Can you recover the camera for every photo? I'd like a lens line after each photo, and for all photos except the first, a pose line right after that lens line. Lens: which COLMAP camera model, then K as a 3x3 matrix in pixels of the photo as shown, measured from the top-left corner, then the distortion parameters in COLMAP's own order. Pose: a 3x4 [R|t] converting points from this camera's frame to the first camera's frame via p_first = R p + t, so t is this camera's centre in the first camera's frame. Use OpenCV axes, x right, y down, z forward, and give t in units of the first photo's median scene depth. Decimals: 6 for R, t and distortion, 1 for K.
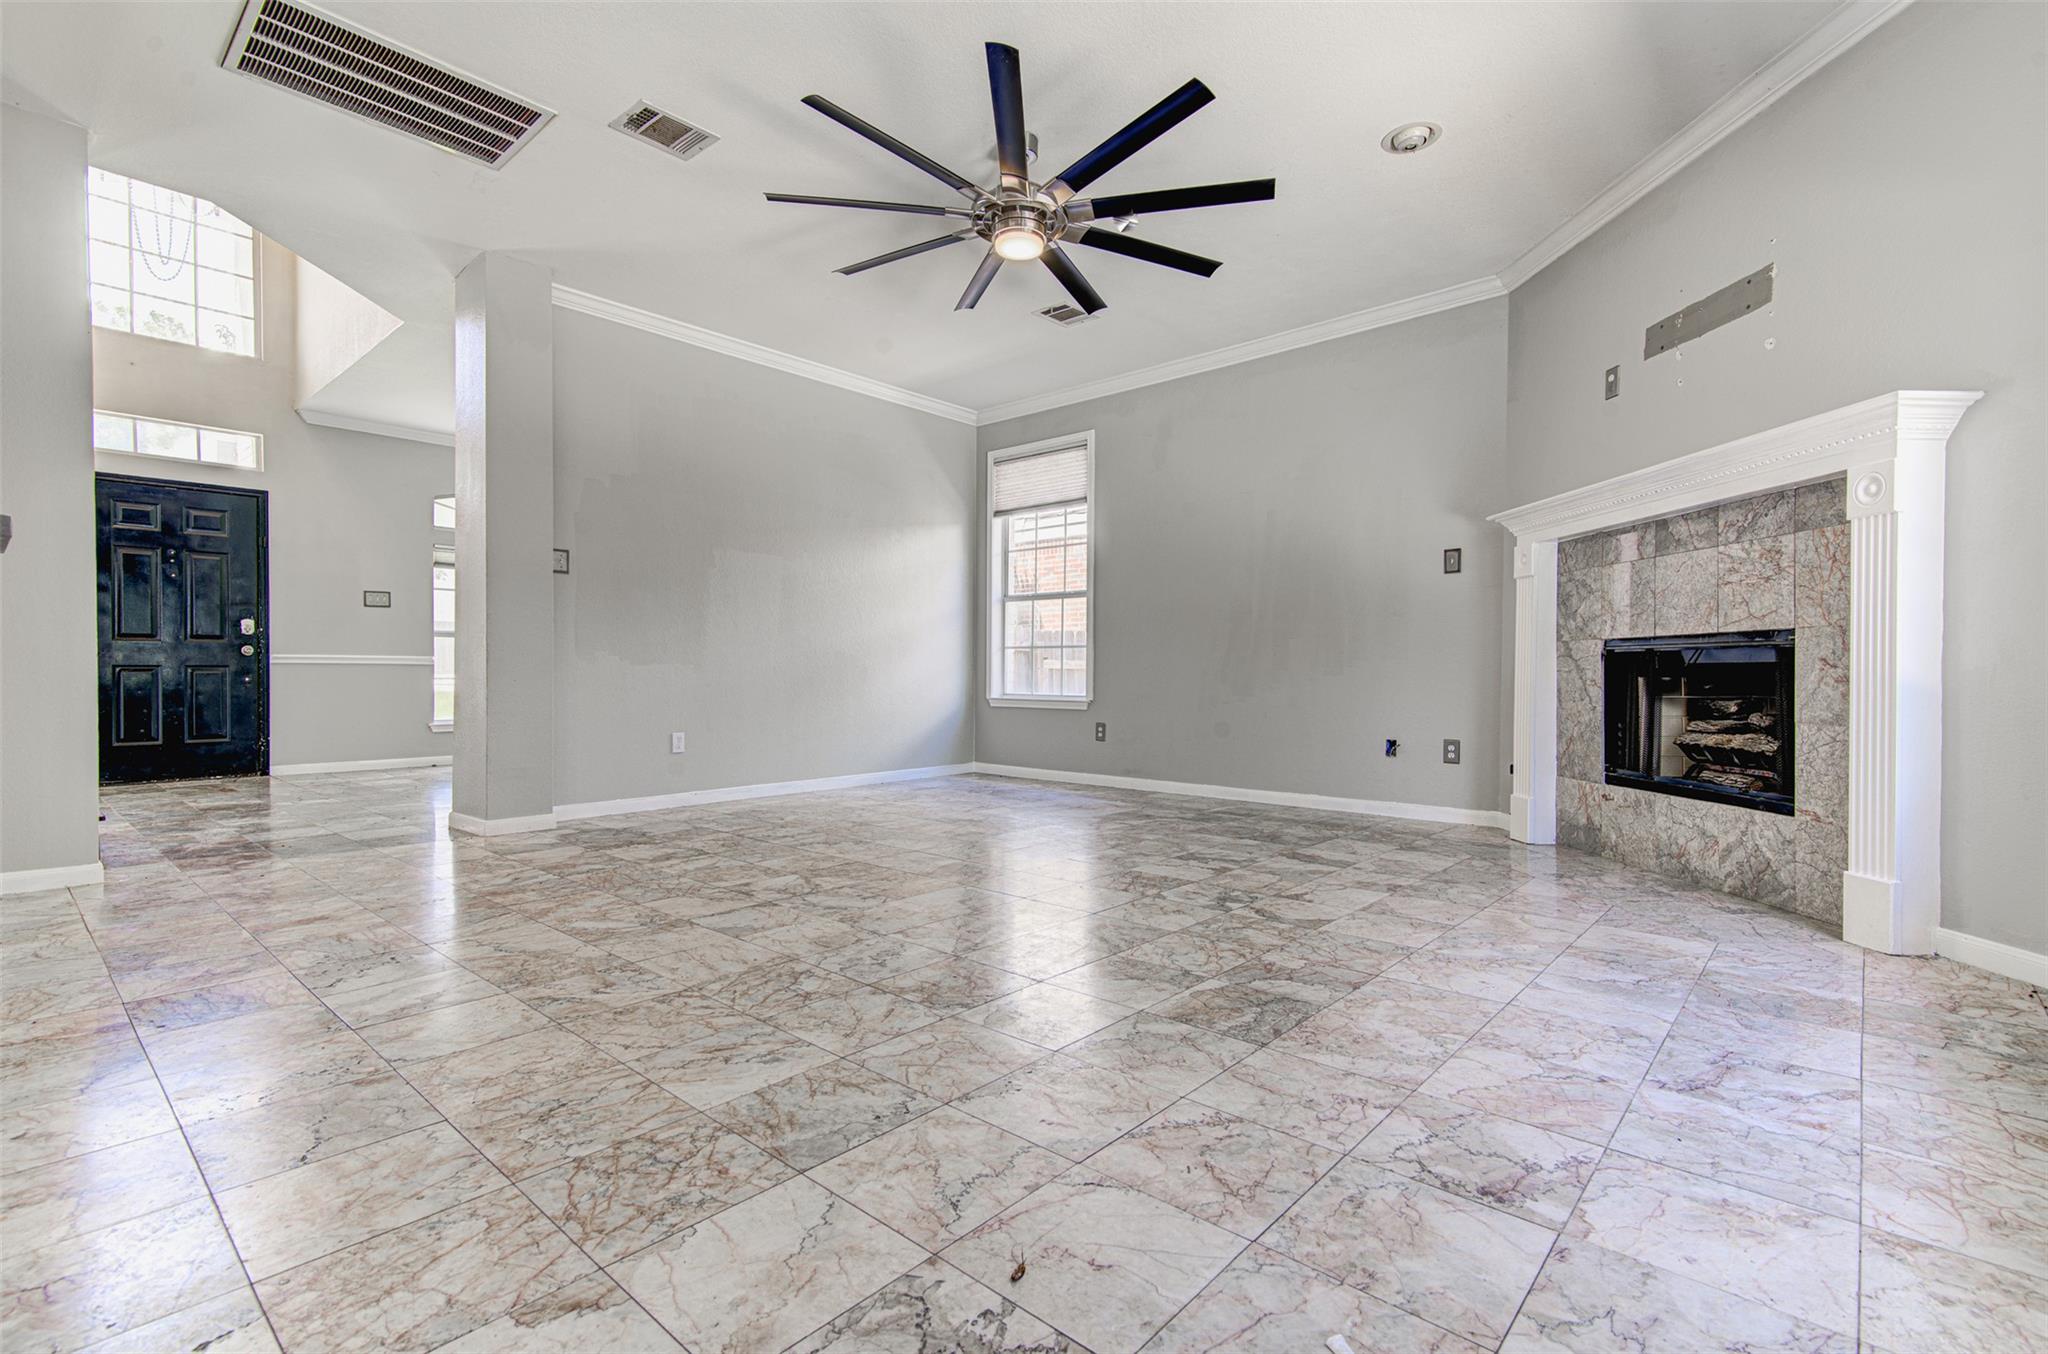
lens RADIAL K [[933.7, 0, 1033.5], [0, 933.7, 675.6], [0, 0, 1]] dist [0.017057, 0.000190]
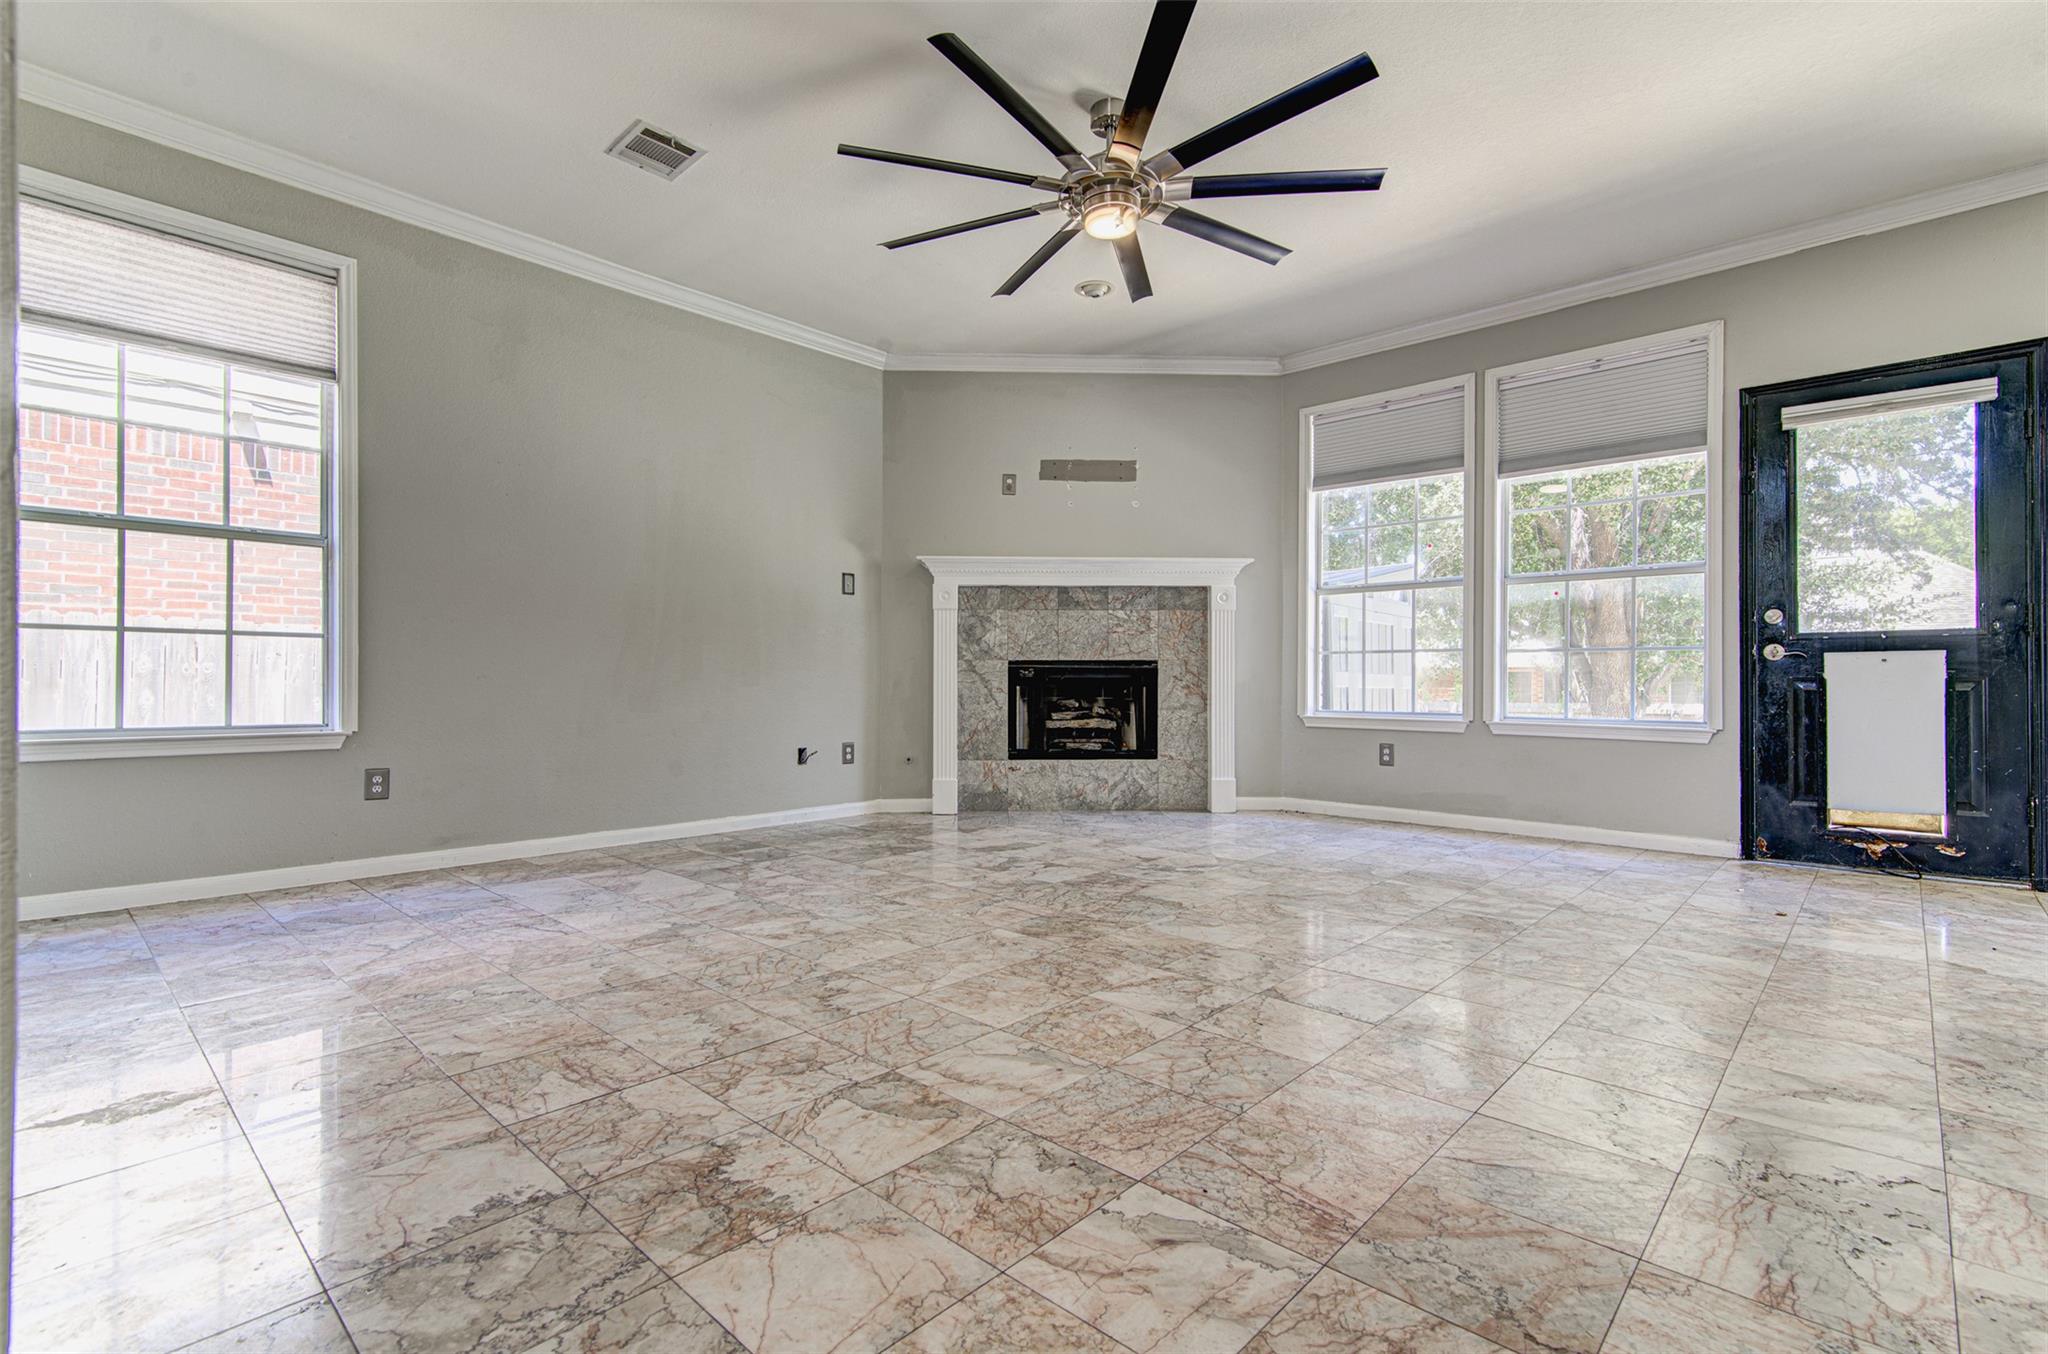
lens RADIAL K [[933.7, 0, 1033.5], [0, 933.7, 675.6], [0, 0, 1]] dist [0.017057, 0.000190]
pose [[0.017071, 0.006622, 0.999832, -0.921138], [0.001507, 0.999977, -0.006649, -0.005789], [-0.999853, 0.001620, 0.017061, 1.040347]]
